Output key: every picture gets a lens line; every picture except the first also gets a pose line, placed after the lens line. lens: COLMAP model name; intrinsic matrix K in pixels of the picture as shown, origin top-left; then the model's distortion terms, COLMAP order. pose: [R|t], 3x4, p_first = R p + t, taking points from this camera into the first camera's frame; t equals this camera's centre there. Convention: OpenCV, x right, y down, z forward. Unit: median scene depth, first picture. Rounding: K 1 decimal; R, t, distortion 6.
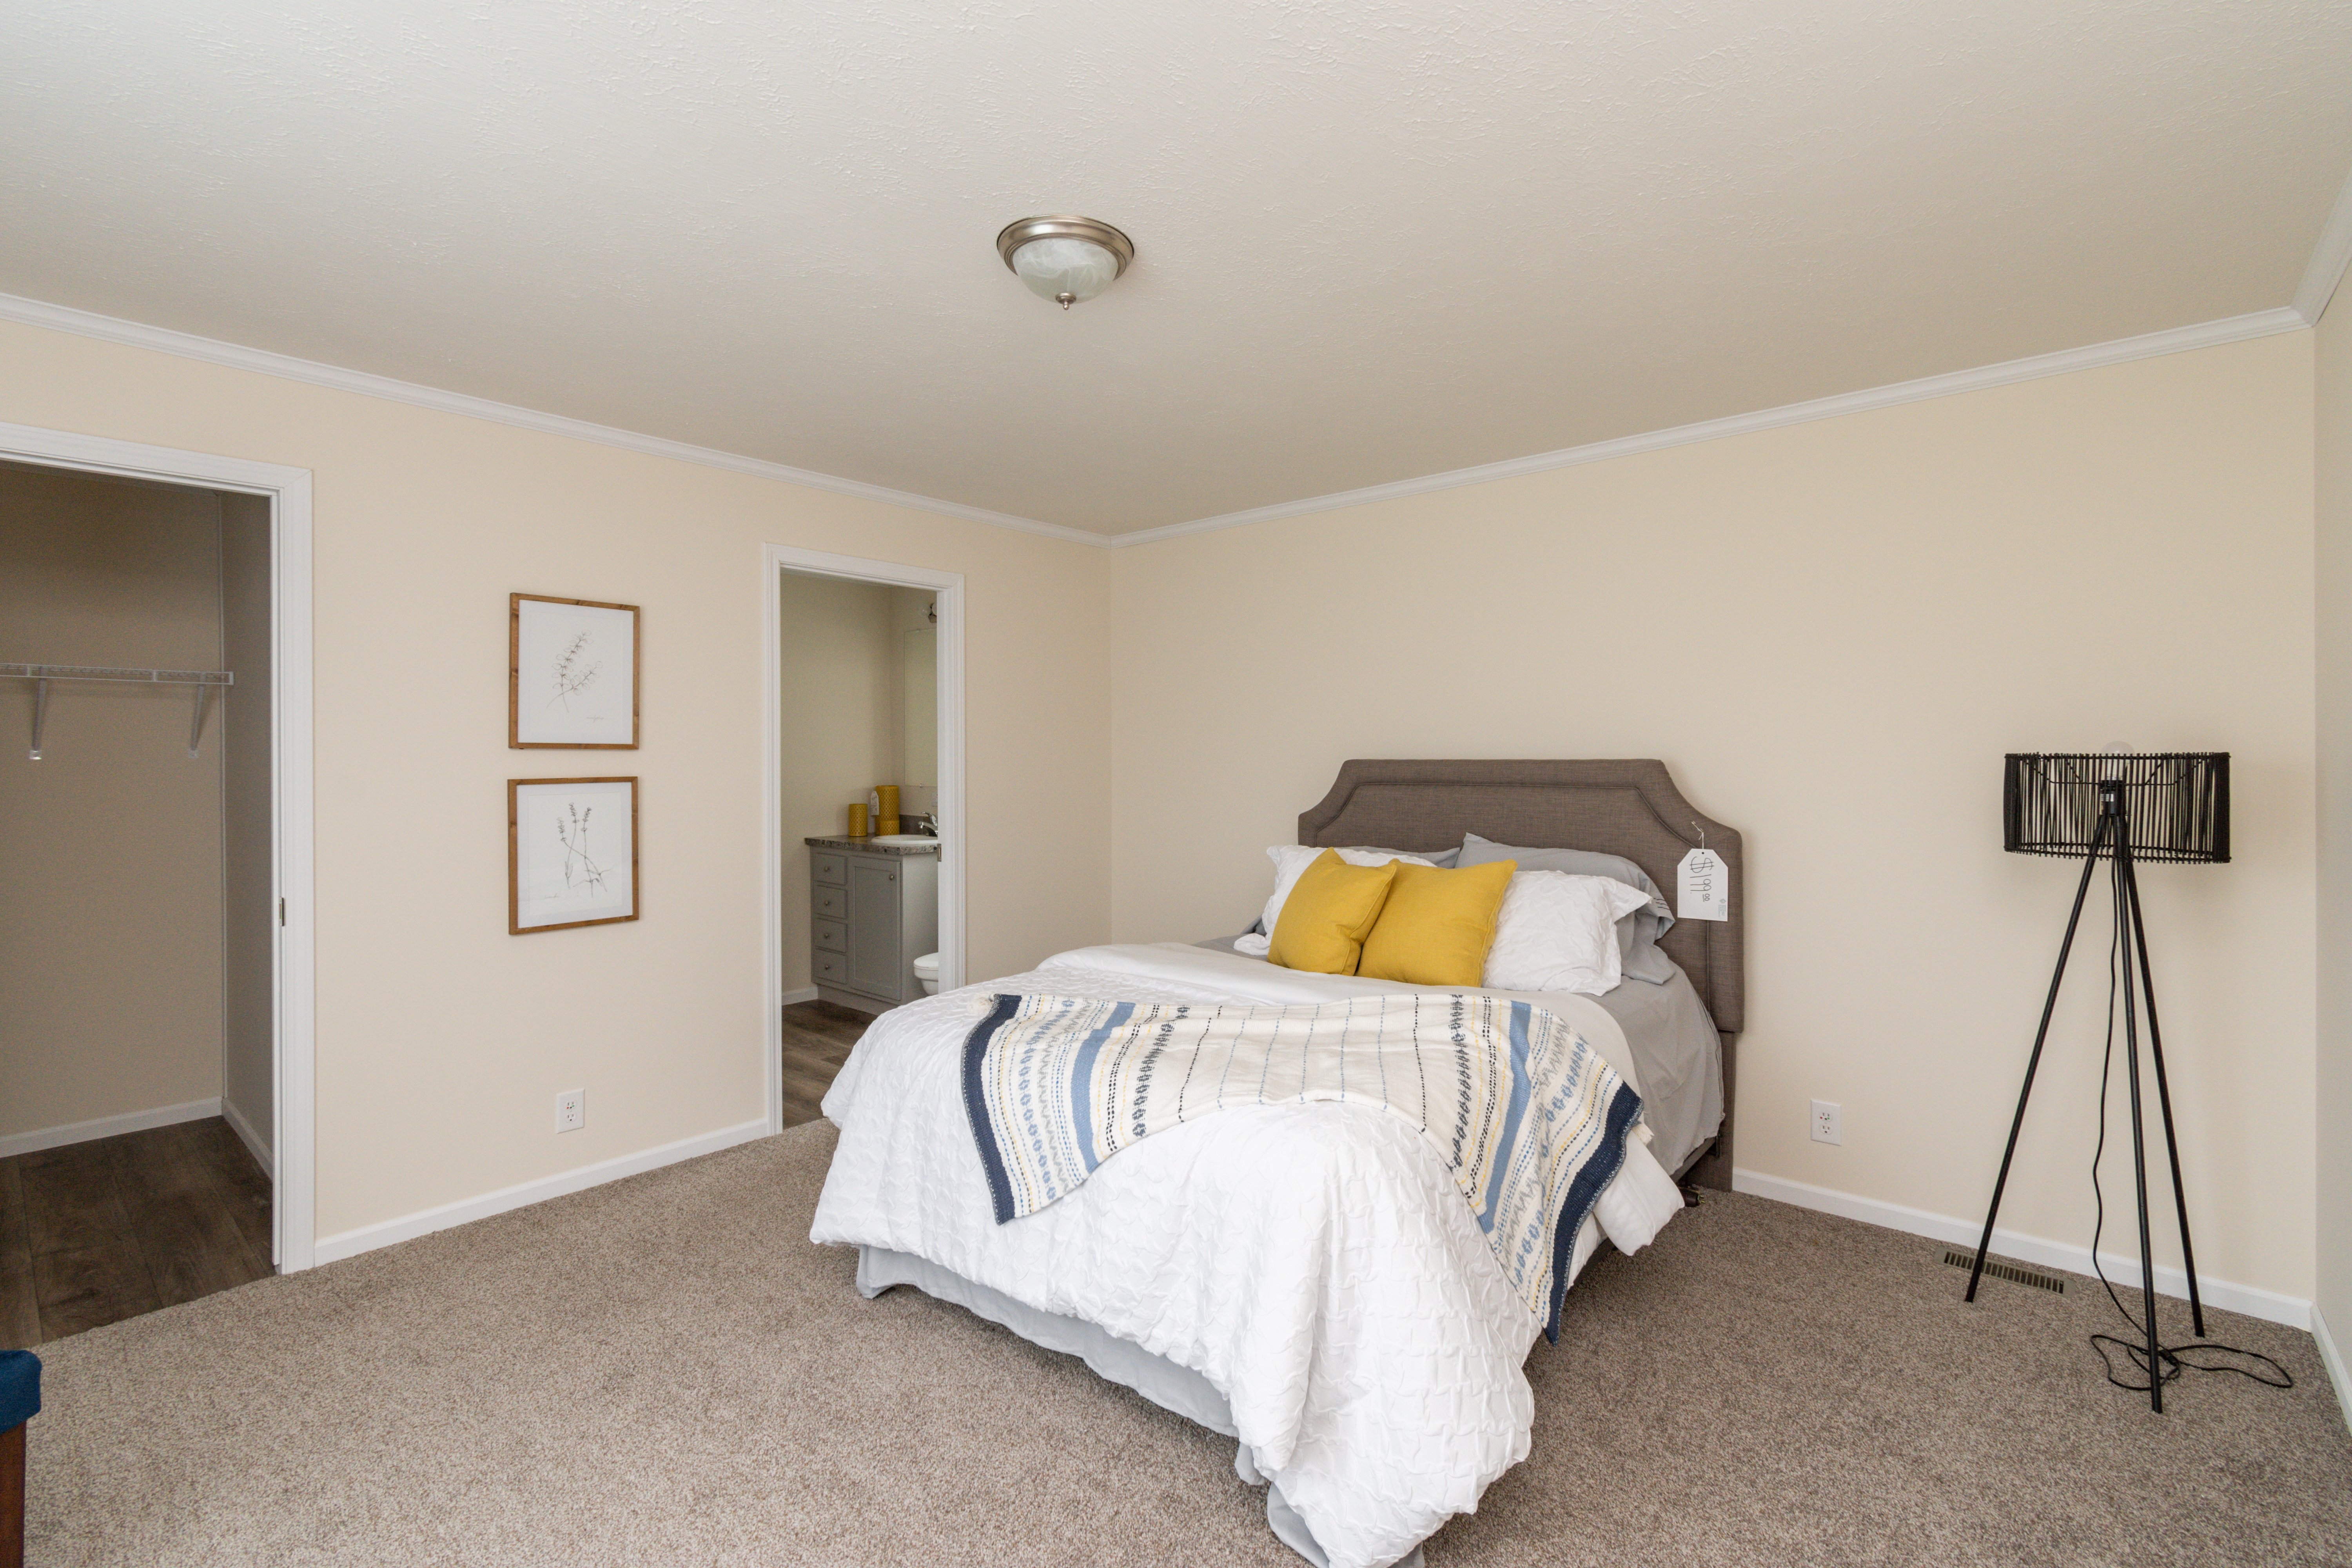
lens RADIAL K [[1063.4, 0, 1175.0], [0, 1063.4, 775.7], [0, 0, 1]] dist [-0.001226, -0.000131]
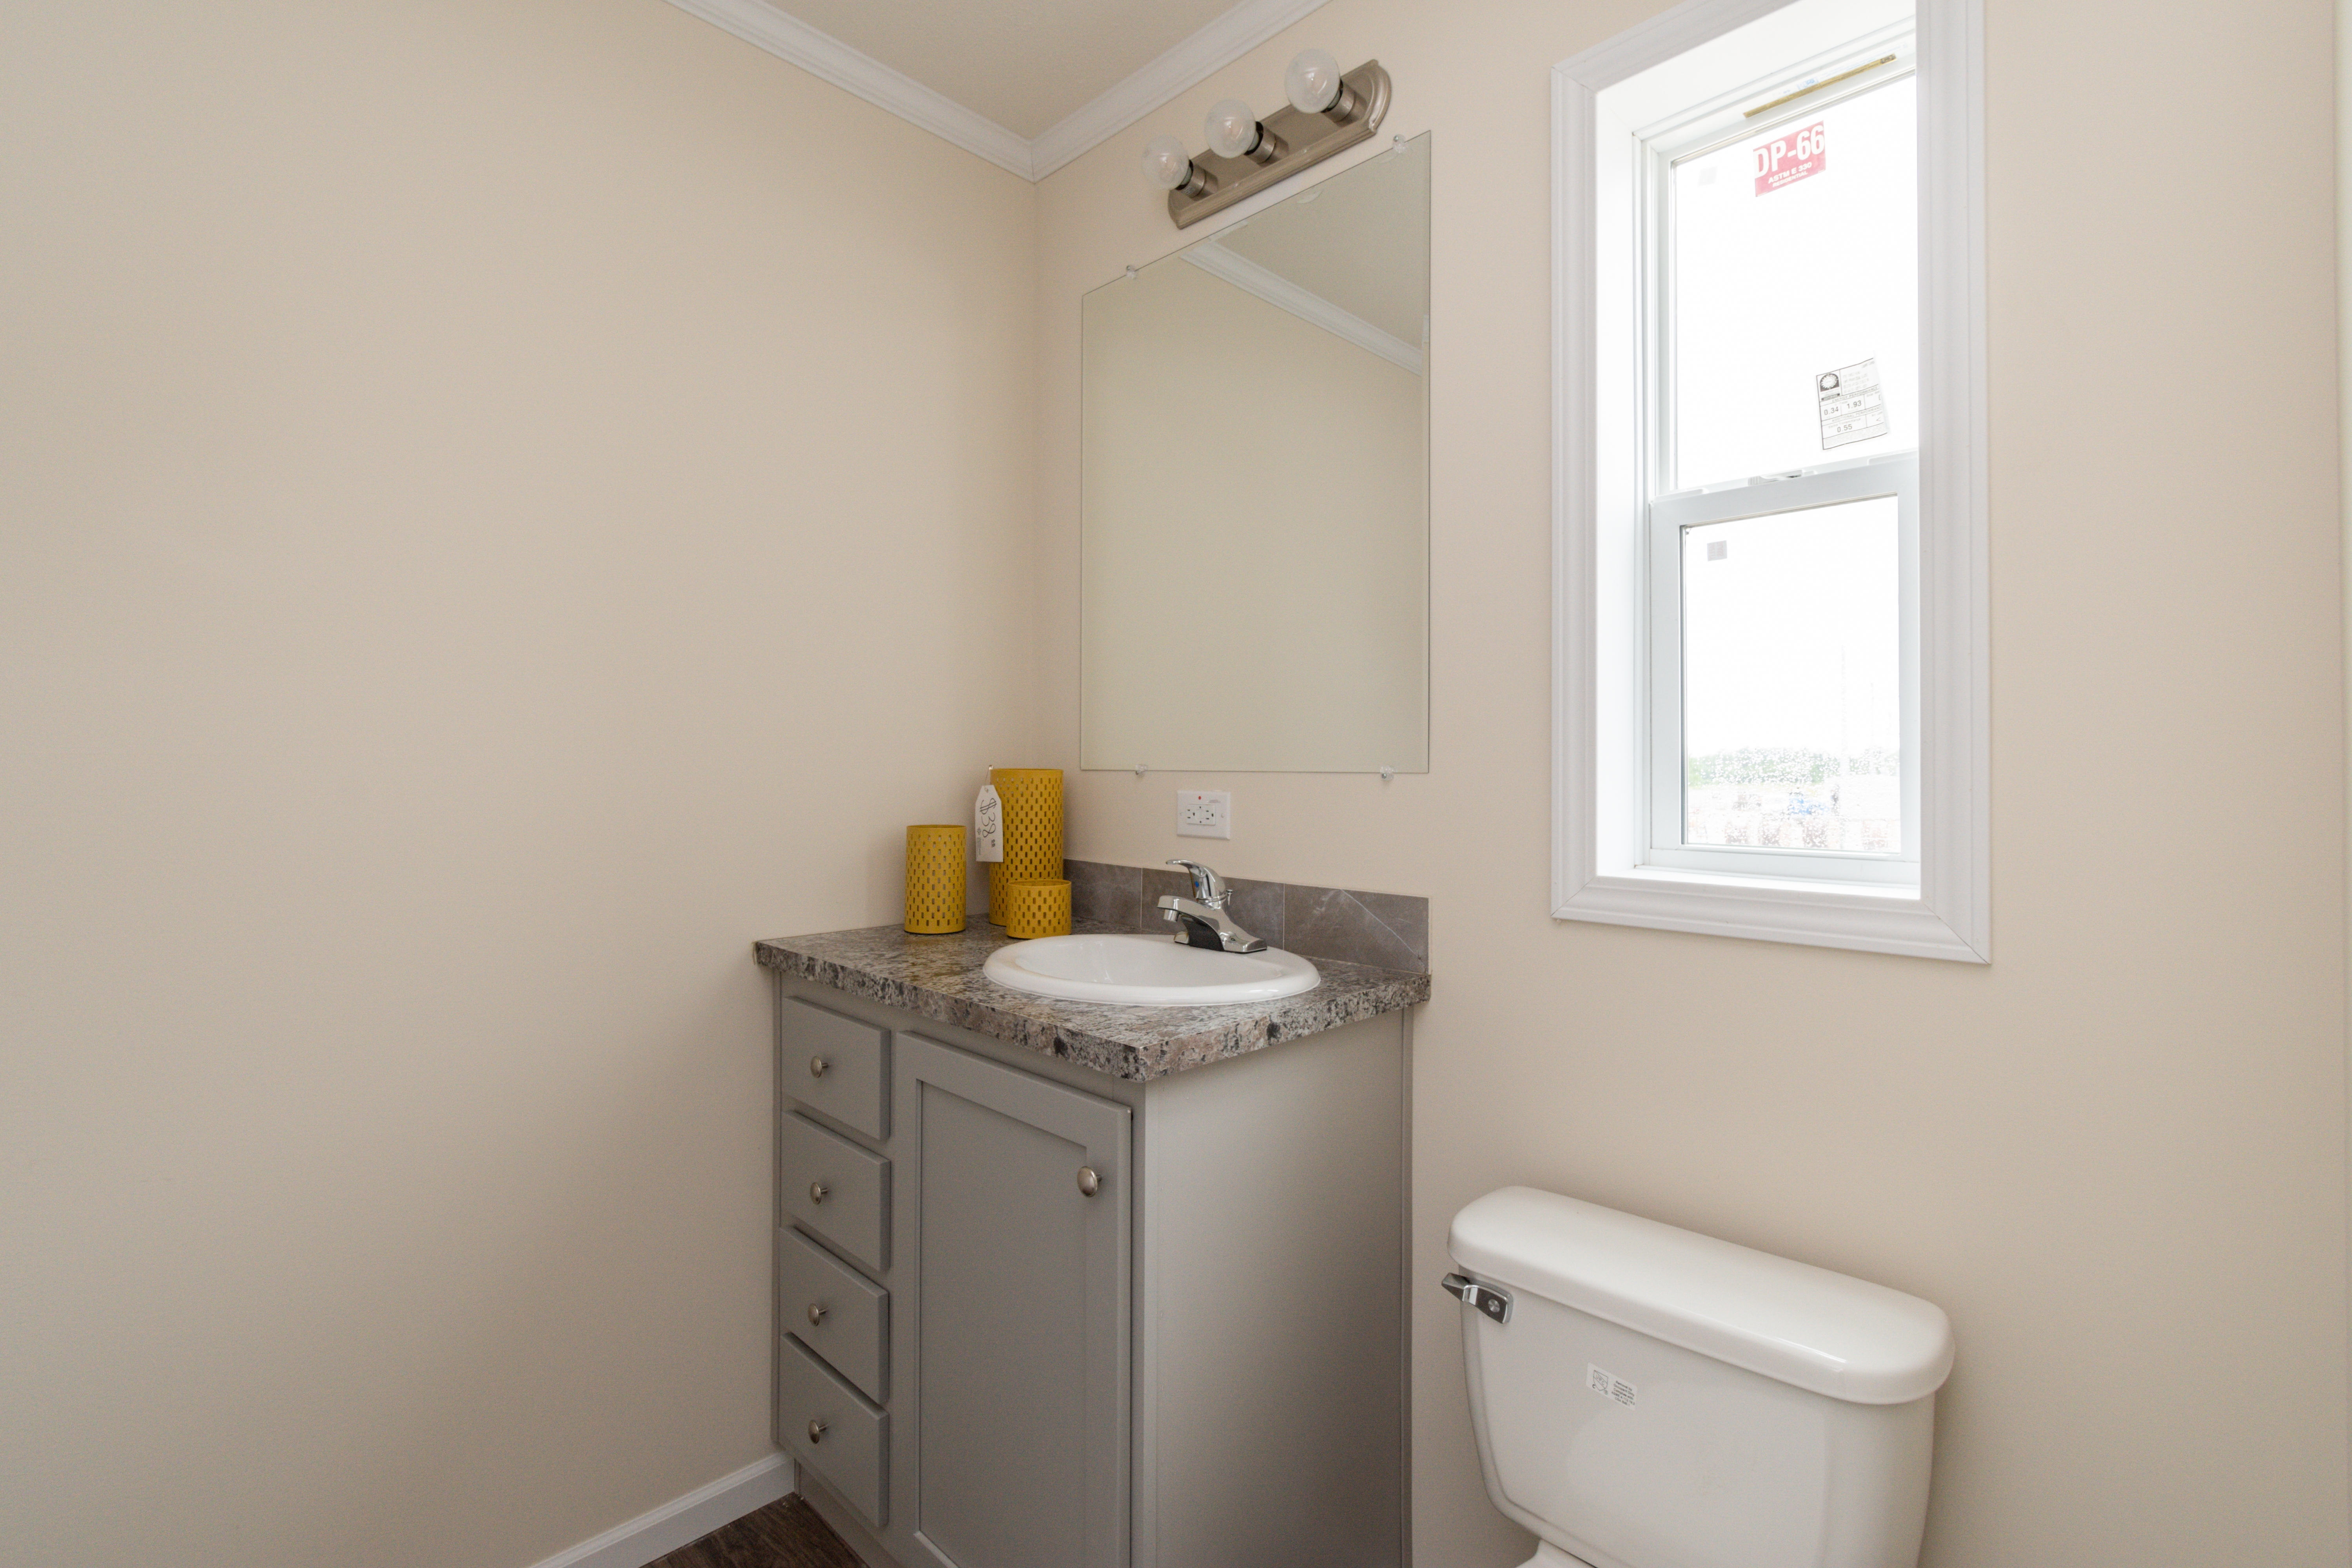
lens RADIAL K [[1063.4, 0, 1177.2], [0, 1063.4, 783.7], [0, 0, 1]] dist [-0.001226, -0.000131]
pose [[0.997904, -0.005490, -0.064472, -0.216129], [0.004866, 0.999940, -0.009839, 0.018063], [0.064523, 0.009505, 0.997871, 0.726567]]
